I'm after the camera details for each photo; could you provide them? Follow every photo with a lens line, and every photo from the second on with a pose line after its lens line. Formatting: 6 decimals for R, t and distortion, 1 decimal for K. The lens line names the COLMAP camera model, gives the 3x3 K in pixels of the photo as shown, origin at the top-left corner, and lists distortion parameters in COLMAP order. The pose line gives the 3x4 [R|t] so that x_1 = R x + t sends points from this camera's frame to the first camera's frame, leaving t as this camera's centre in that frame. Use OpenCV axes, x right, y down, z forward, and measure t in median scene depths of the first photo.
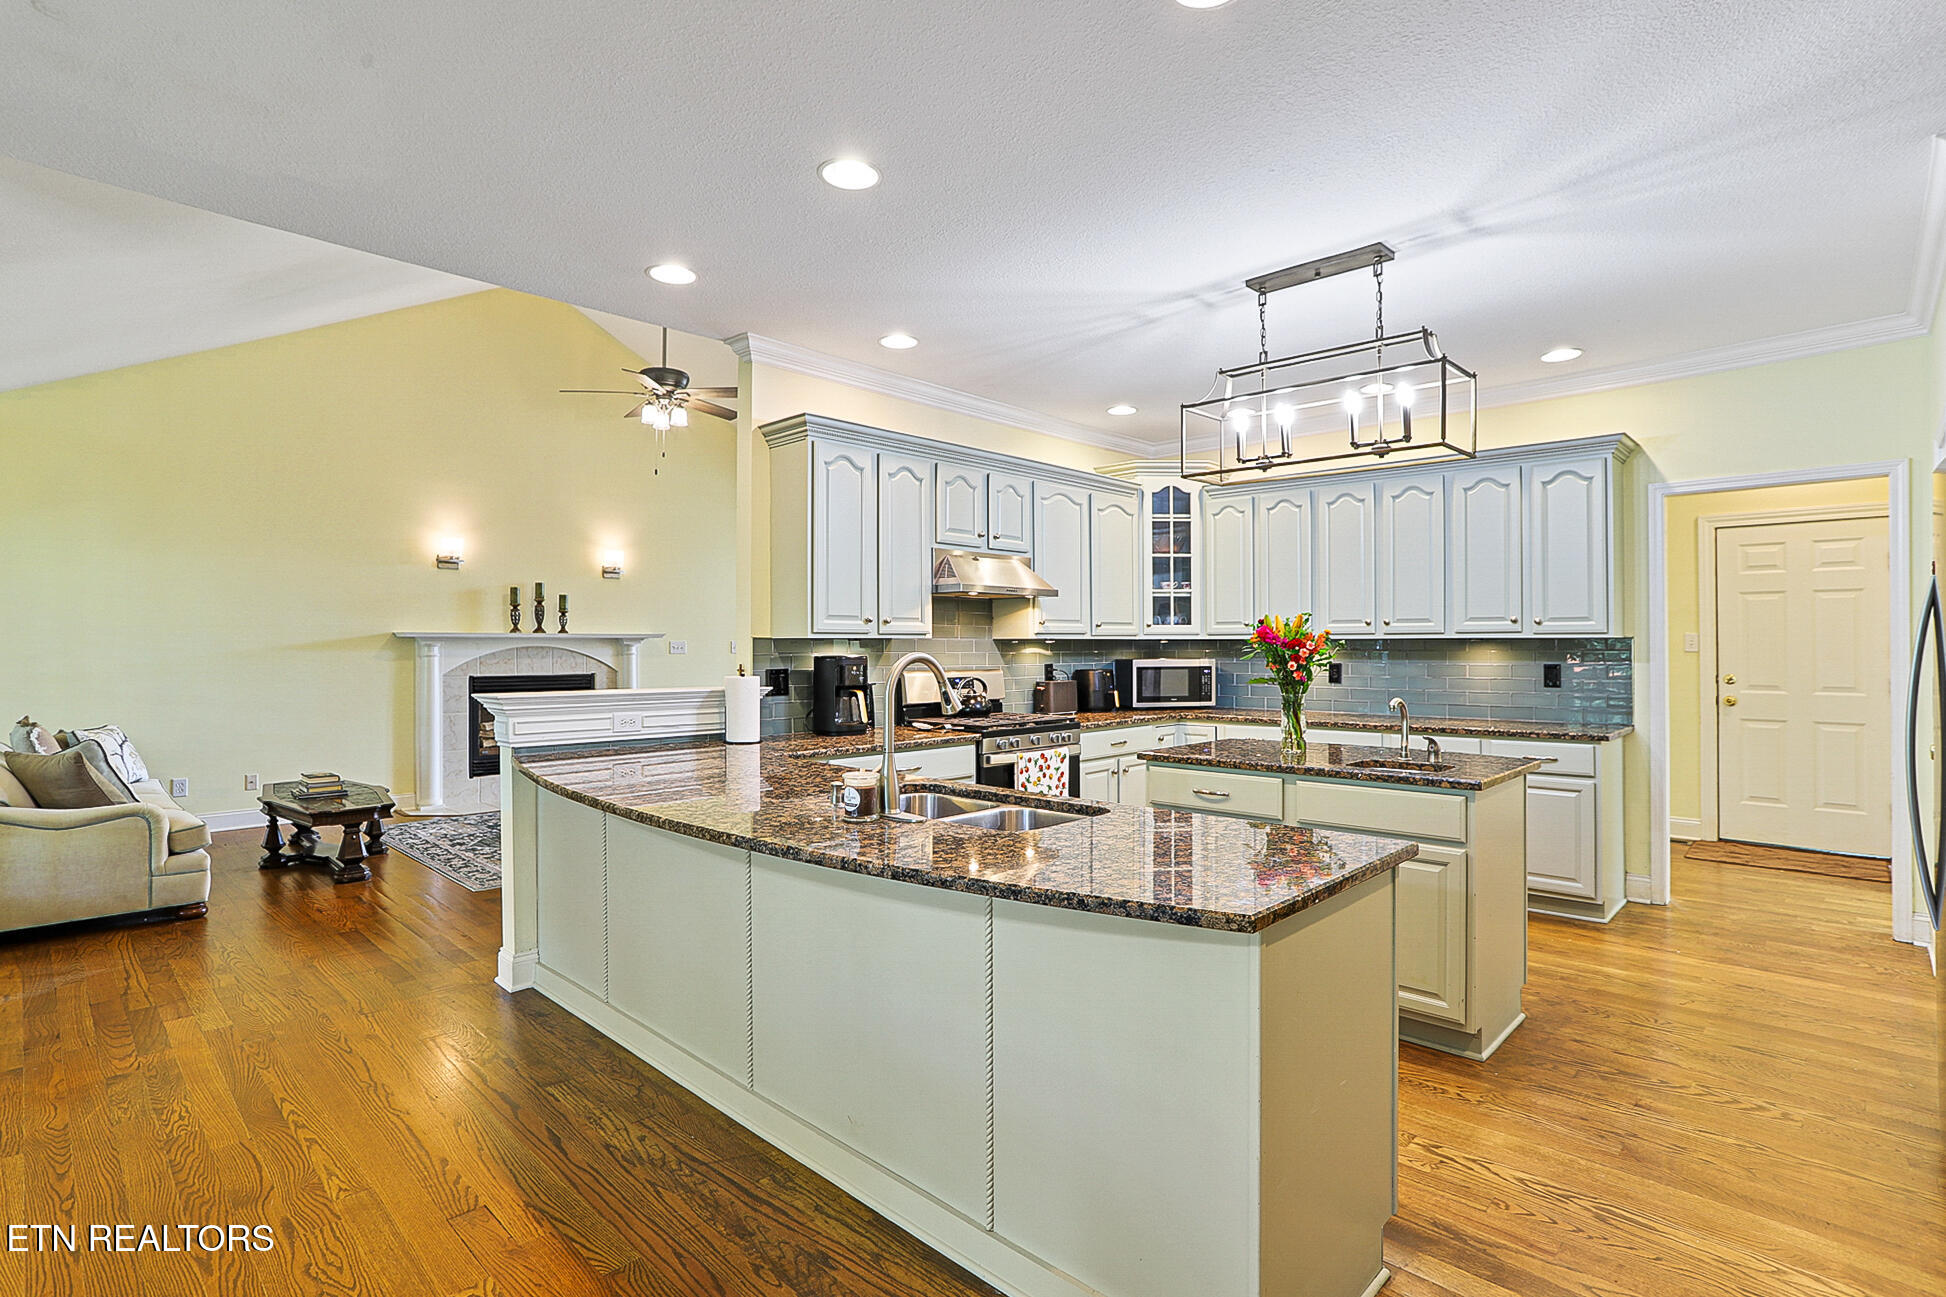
lens RADIAL K [[950.0, 0, 985.9], [0, 950.0, 642.5], [0, 0, 1]] dist [-0.031769, 0.024987]
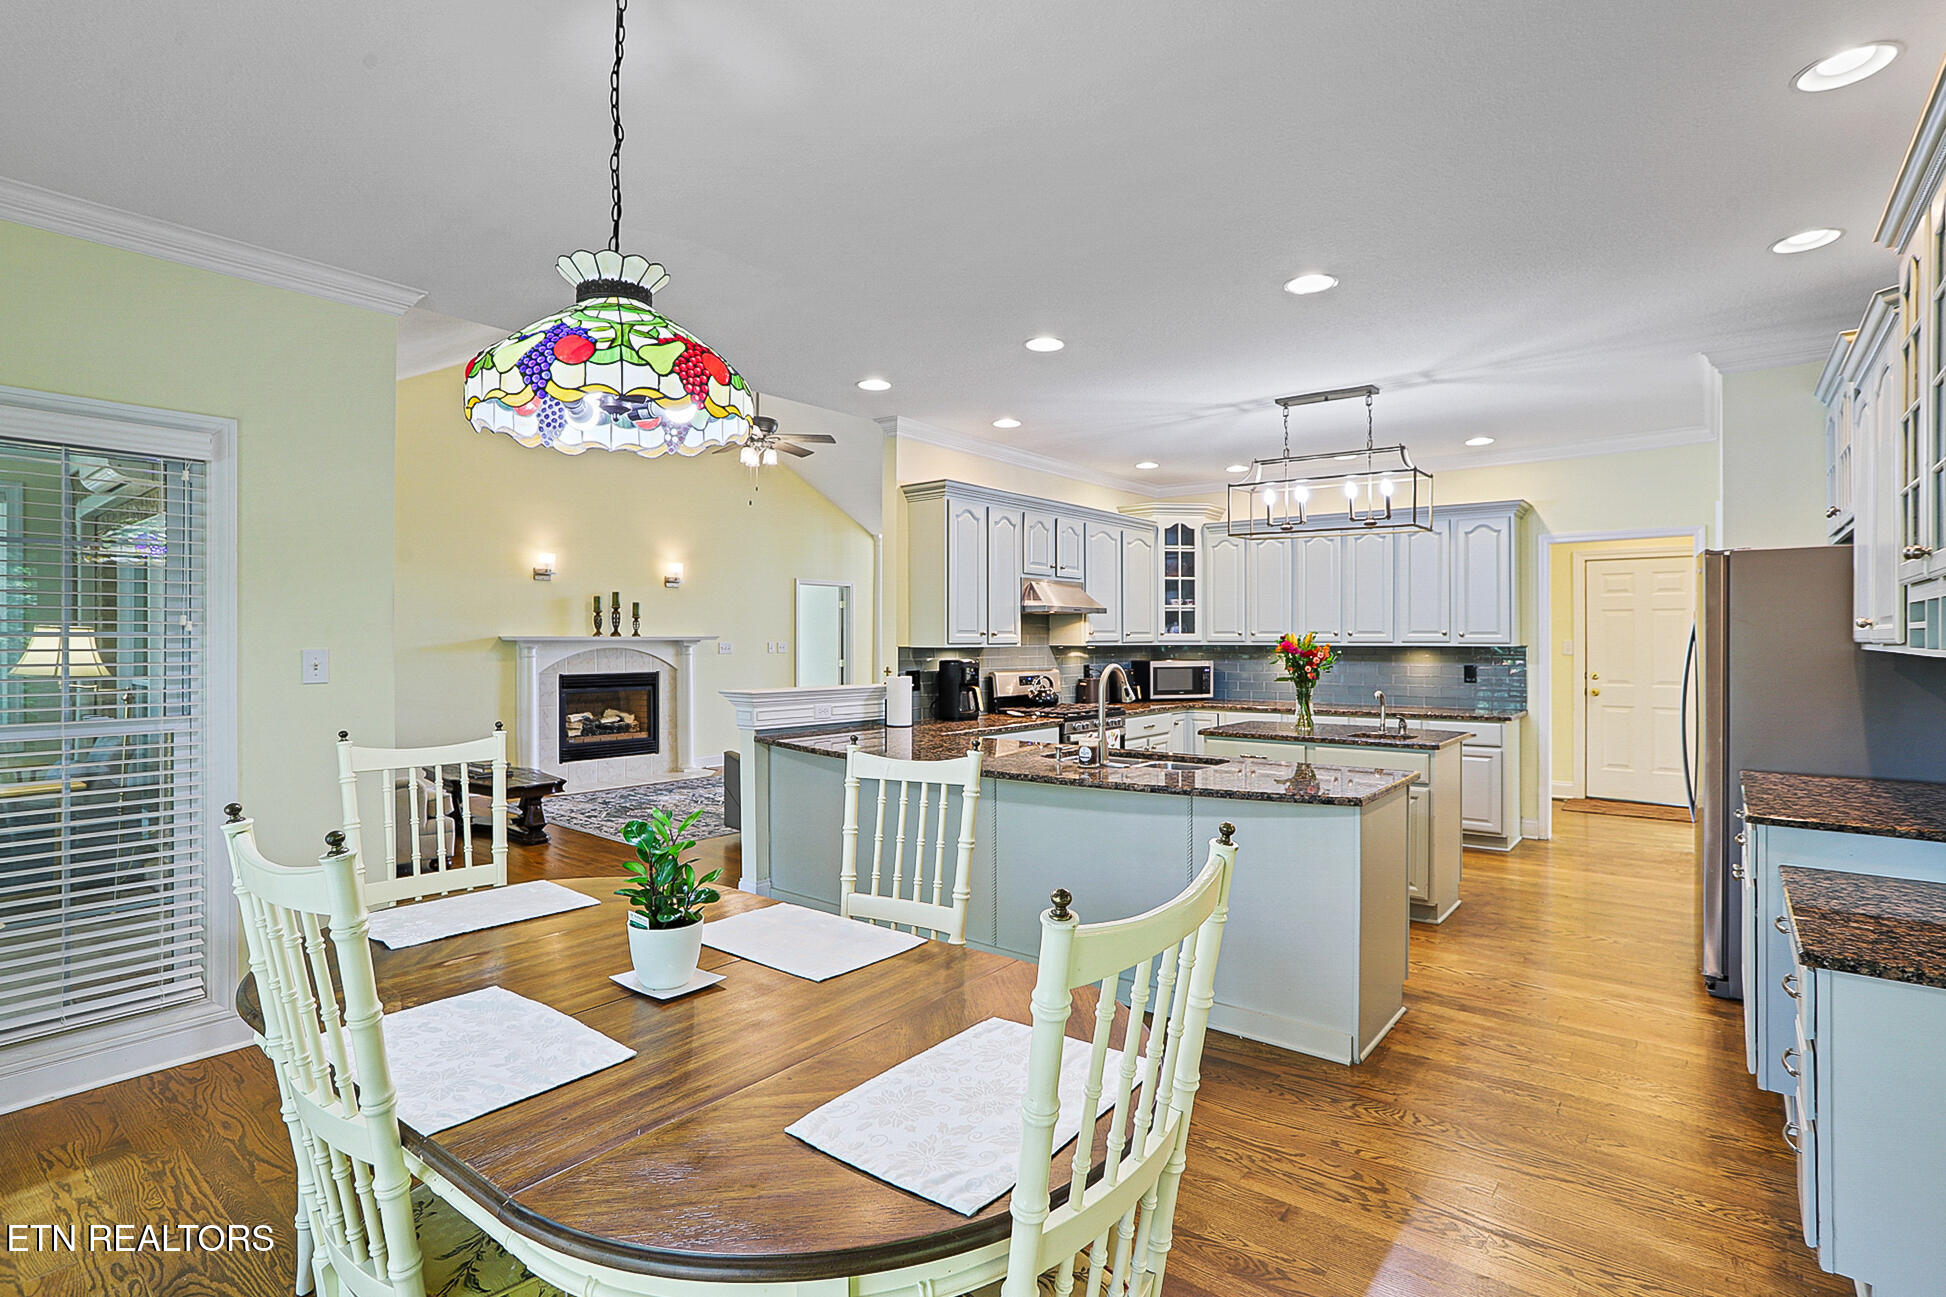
lens RADIAL K [[950.0, 0, 985.9], [0, 950.0, 642.5], [0, 0, 1]] dist [-0.031769, 0.024987]
pose [[0.996061, 0.001512, 0.088655, -0.207785], [-0.002103, 0.999976, 0.006569, -0.017277], [-0.088643, -0.006730, 0.996041, -0.281659]]
